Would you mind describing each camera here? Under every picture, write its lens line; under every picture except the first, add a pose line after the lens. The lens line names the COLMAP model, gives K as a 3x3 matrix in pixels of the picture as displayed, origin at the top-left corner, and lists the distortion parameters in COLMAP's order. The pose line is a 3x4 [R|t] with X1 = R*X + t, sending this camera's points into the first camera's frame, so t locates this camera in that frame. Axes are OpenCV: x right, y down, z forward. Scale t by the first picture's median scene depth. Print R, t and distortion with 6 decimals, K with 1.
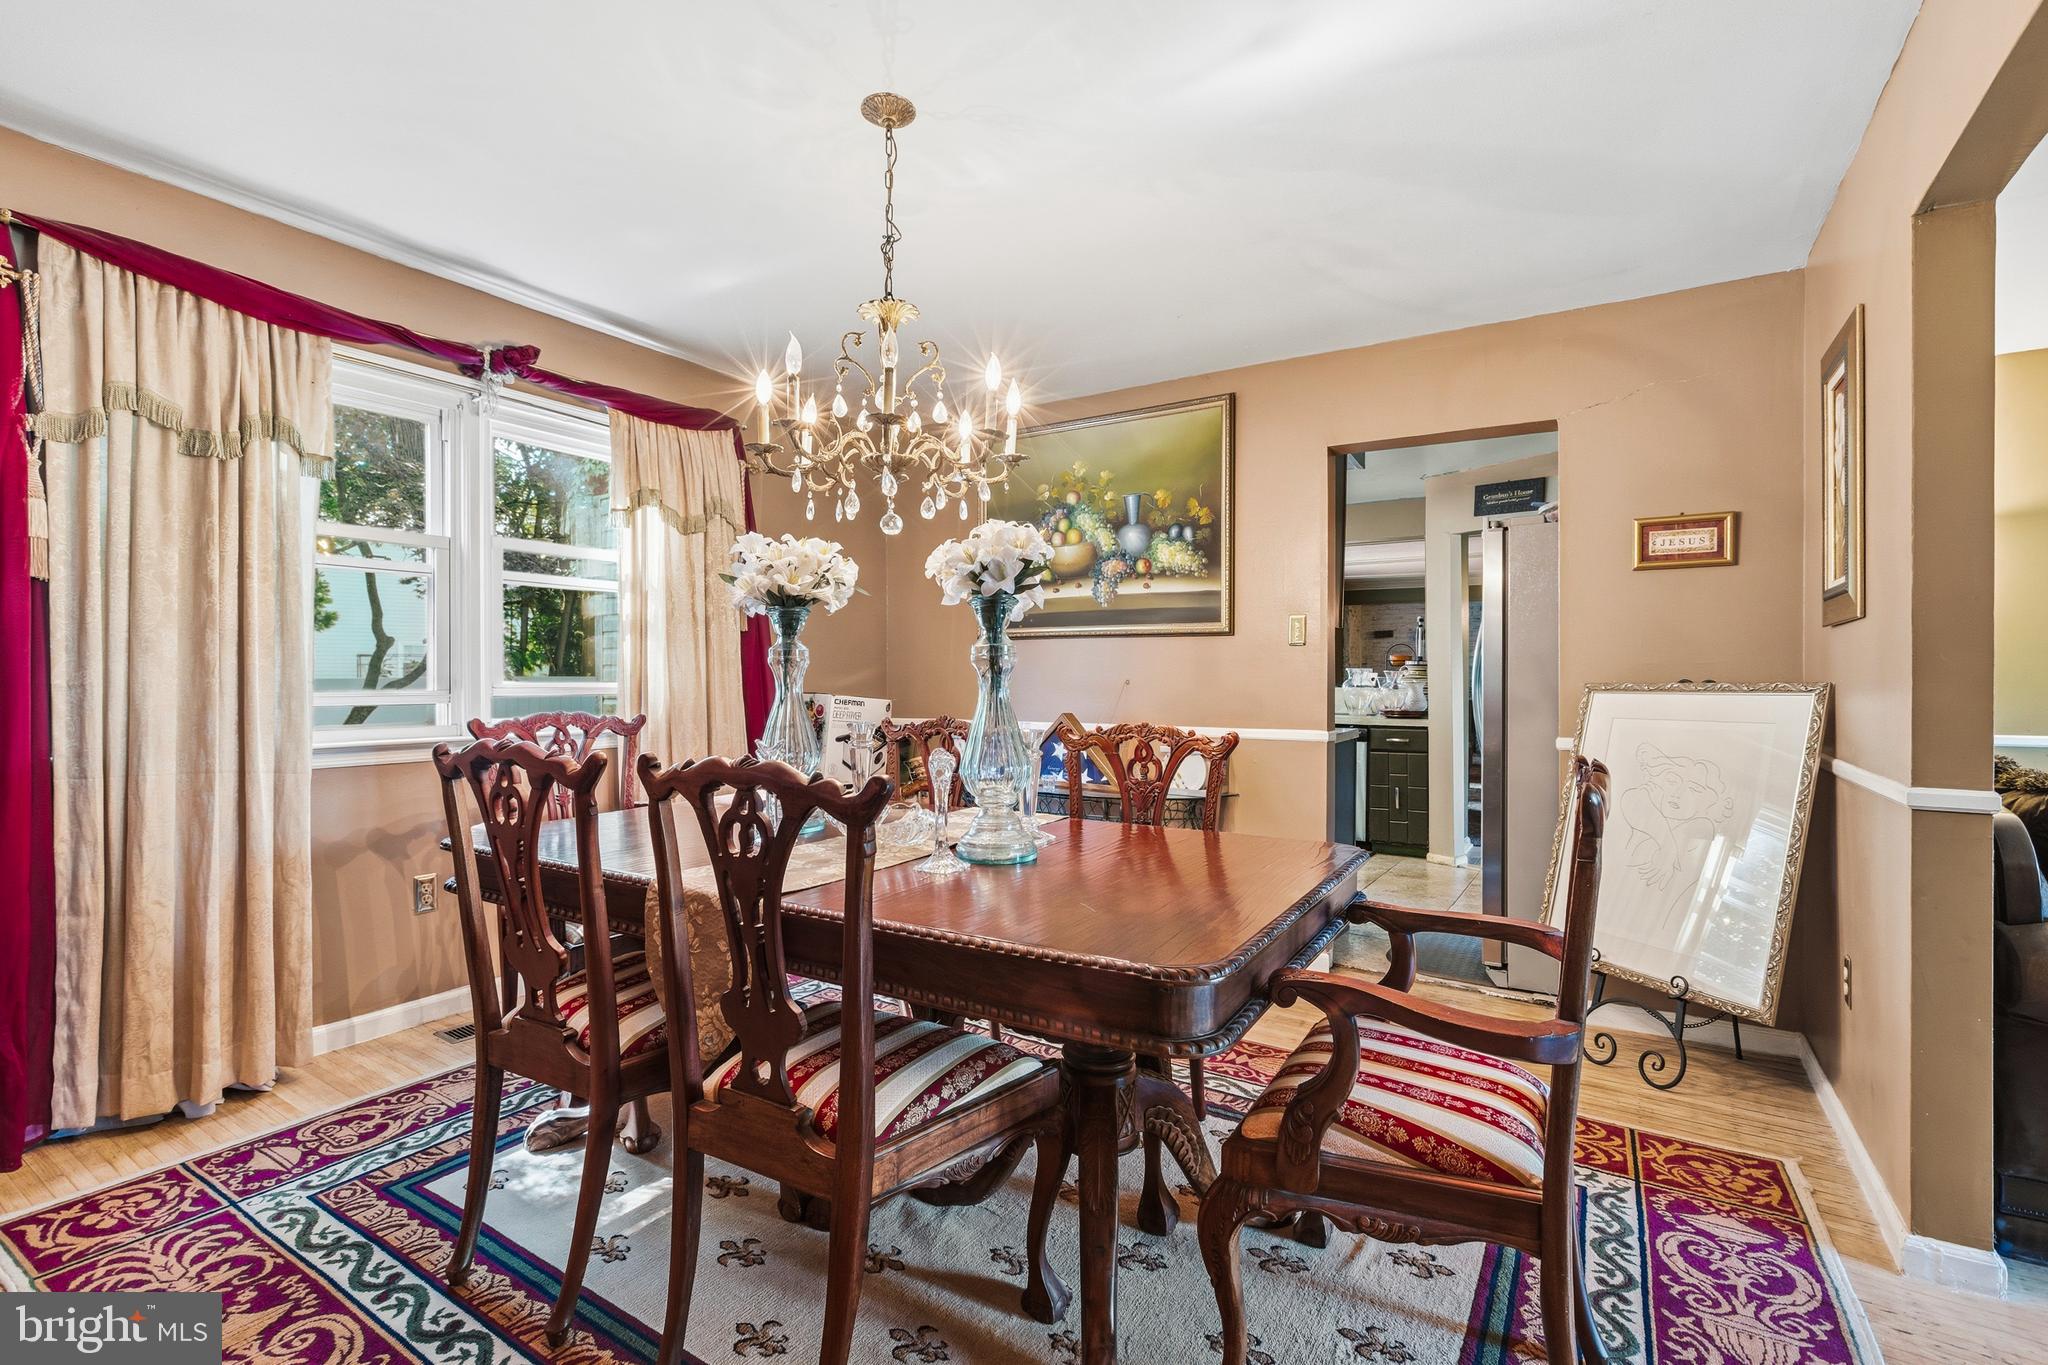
lens RADIAL K [[929.1, 0, 1036.2], [0, 929.1, 674.8], [0, 0, 1]] dist [-0.002725, 0.000467]
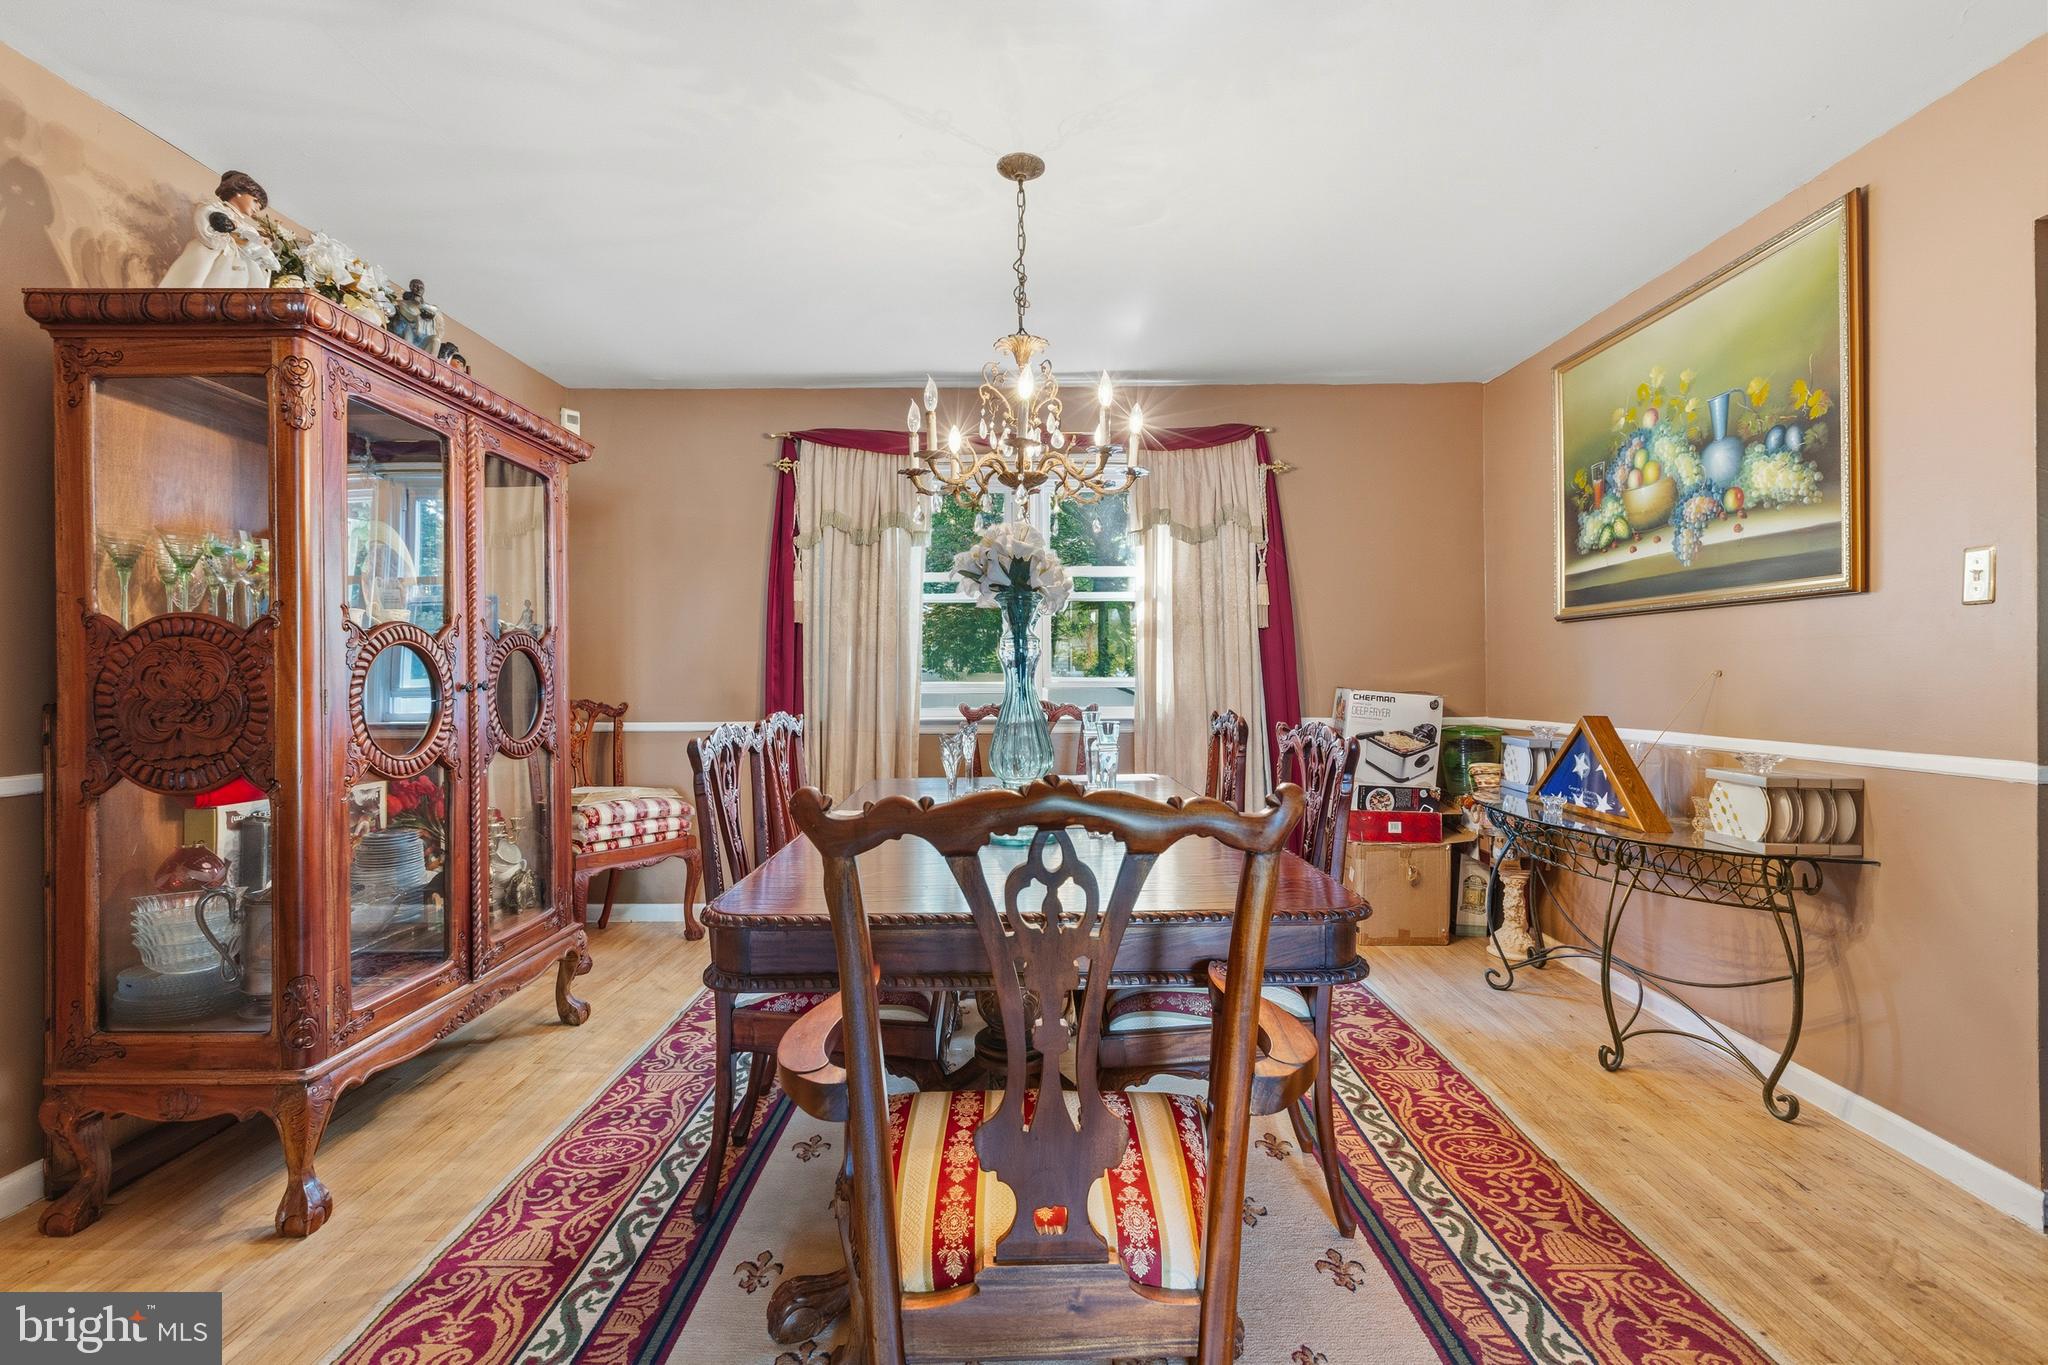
lens RADIAL K [[929.1, 0, 1028.9], [0, 929.1, 672.4], [0, 0, 1]] dist [-0.002725, 0.000467]
pose [[0.517748, -0.008770, -0.855488, 0.432439], [0.008403, 0.999951, -0.005165, 0.006330], [0.855492, -0.004515, 0.517797, 0.228006]]
